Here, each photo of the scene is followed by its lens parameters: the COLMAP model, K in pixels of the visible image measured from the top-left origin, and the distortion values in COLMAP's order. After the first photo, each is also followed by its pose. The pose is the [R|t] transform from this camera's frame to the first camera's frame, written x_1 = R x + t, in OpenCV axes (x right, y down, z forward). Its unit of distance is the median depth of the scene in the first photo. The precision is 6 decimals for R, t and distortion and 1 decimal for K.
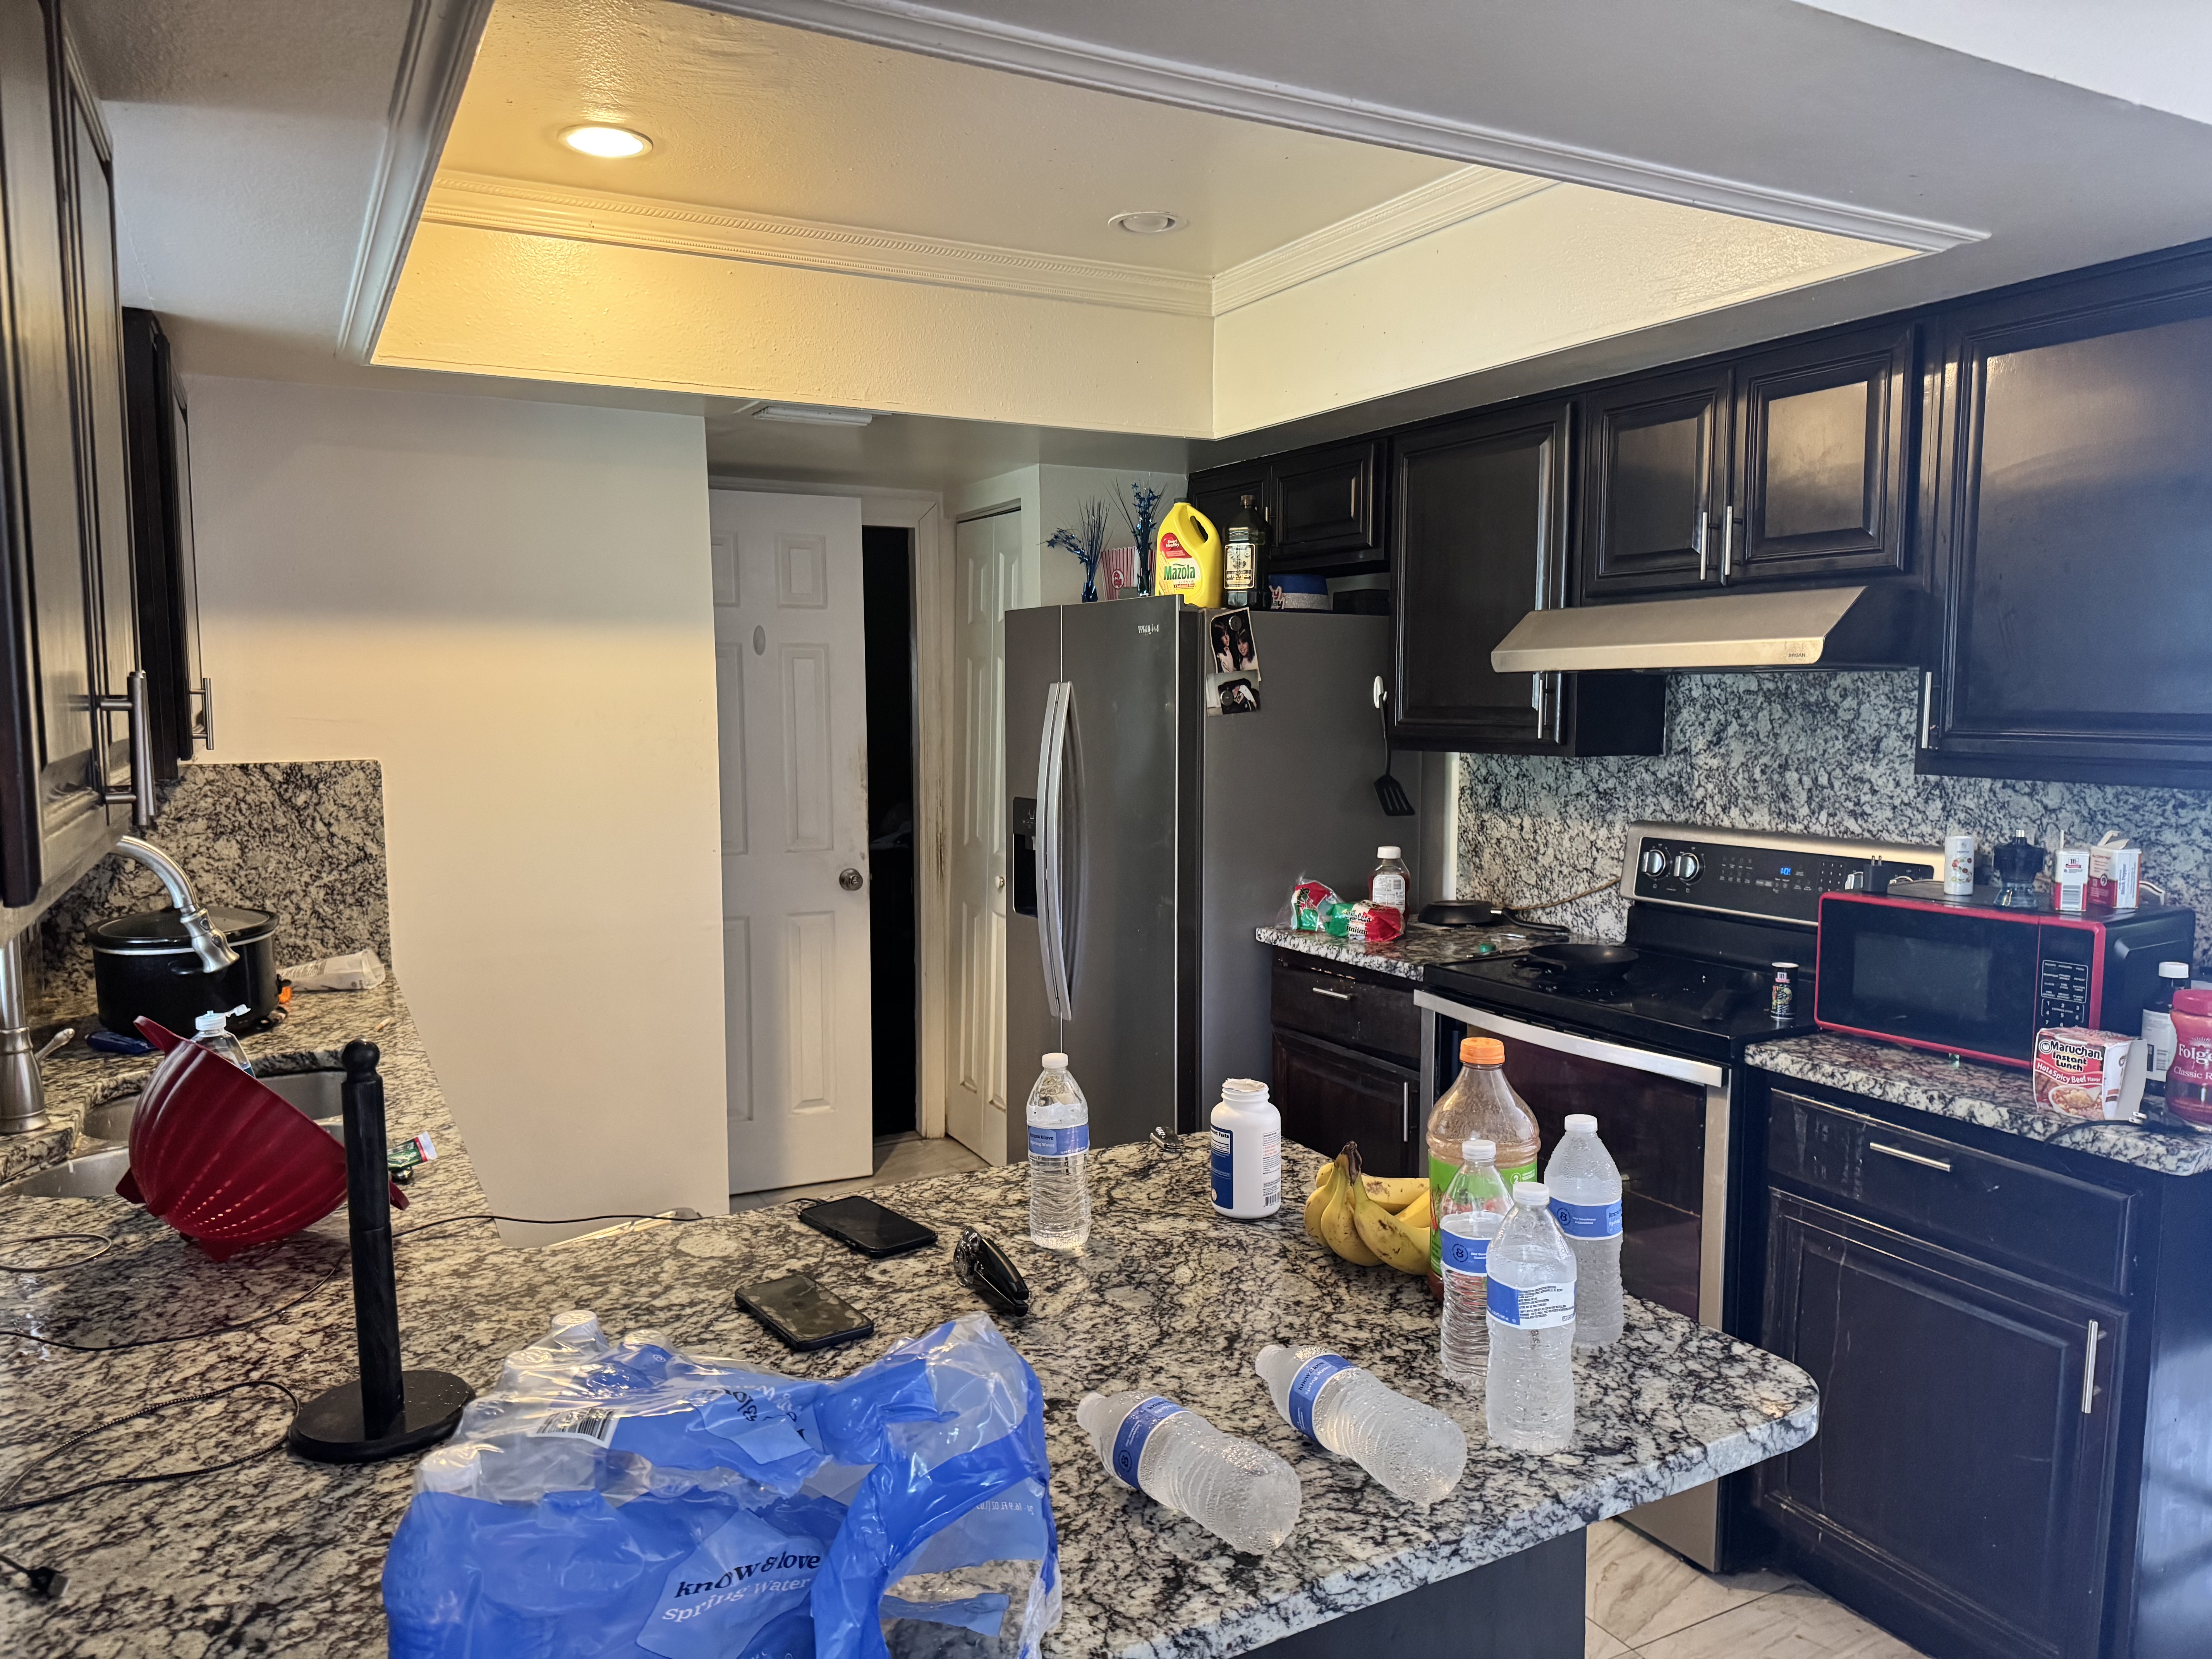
lens RADIAL K [[1541.2, 0, 1109.5], [0, 1541.2, 827.6], [0, 0, 1]] dist [0.159835, -0.210706]
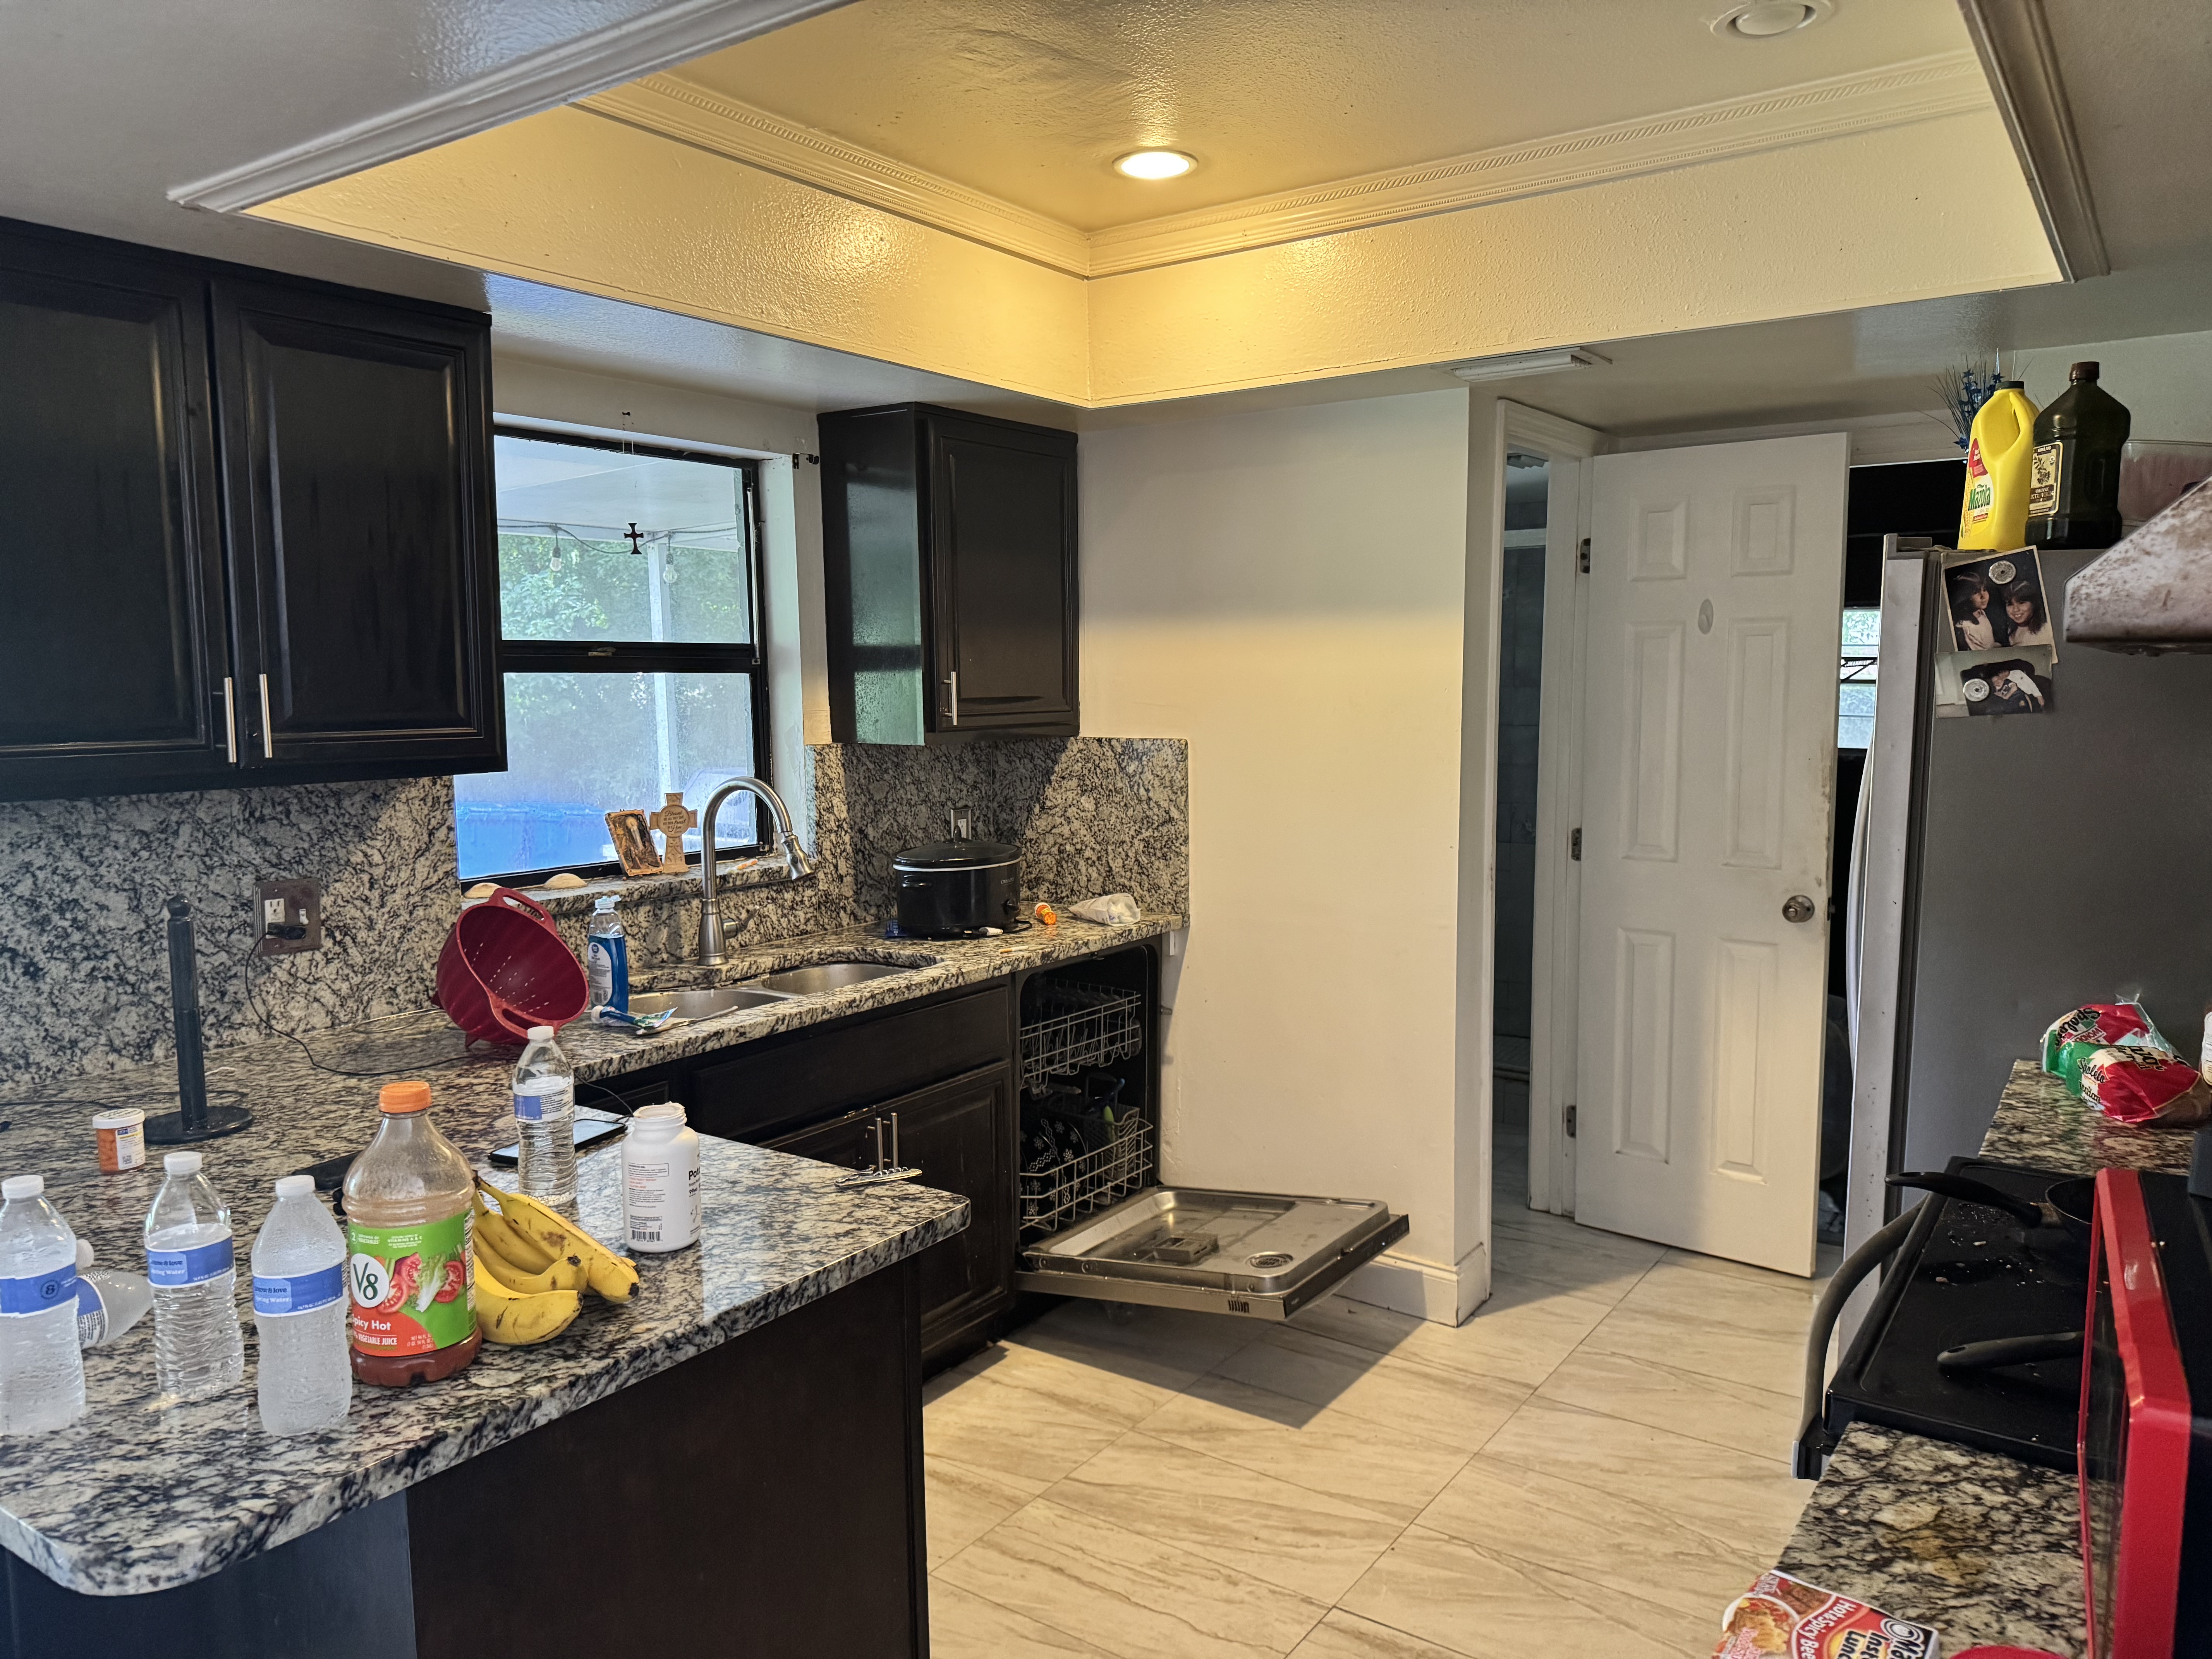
lens RADIAL K [[1550.8, 0, 1118.4], [0, 1550.8, 828.1], [0, 0, 1]] dist [0.078314, -0.081649]
pose [[0.447154, 0.090677, -0.889849, 0.562494], [-0.076669, 0.995072, 0.062873, -0.046150], [0.891165, 0.040110, 0.451903, 0.439667]]
